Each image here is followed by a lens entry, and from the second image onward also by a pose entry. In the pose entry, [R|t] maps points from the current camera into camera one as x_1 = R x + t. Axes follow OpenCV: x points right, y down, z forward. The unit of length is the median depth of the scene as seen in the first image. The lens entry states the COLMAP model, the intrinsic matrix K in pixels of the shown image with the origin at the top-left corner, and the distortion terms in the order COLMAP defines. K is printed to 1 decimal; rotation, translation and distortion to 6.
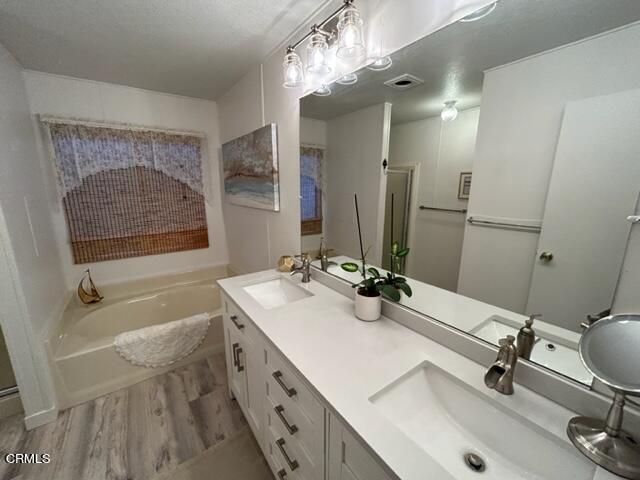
lens RADIAL K [[259.7, 0, 319.0], [0, 259.7, 239.7], [0, 0, 1]] dist [0.003038, -0.000193]
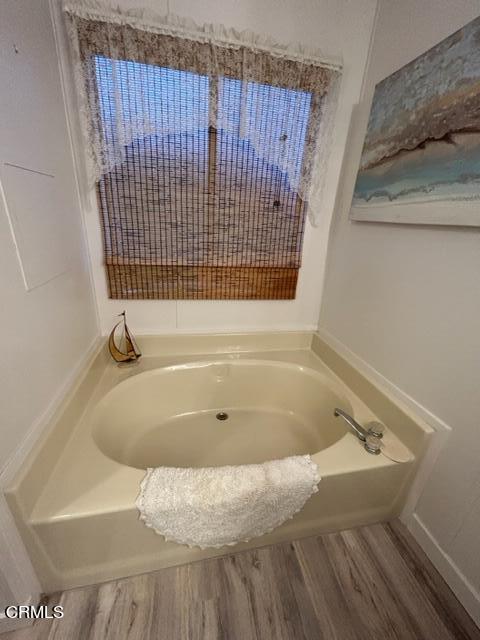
lens RADIAL K [[259.7, 0, 241.6], [0, 259.7, 319.6], [0, 0, 1]] dist [0.003038, -0.000193]
pose [[0.913616, 0.203607, -0.351924, -0.405008], [-0.146129, 0.972174, 0.183096, -0.020795], [0.379411, -0.115853, 0.917946, 0.530522]]
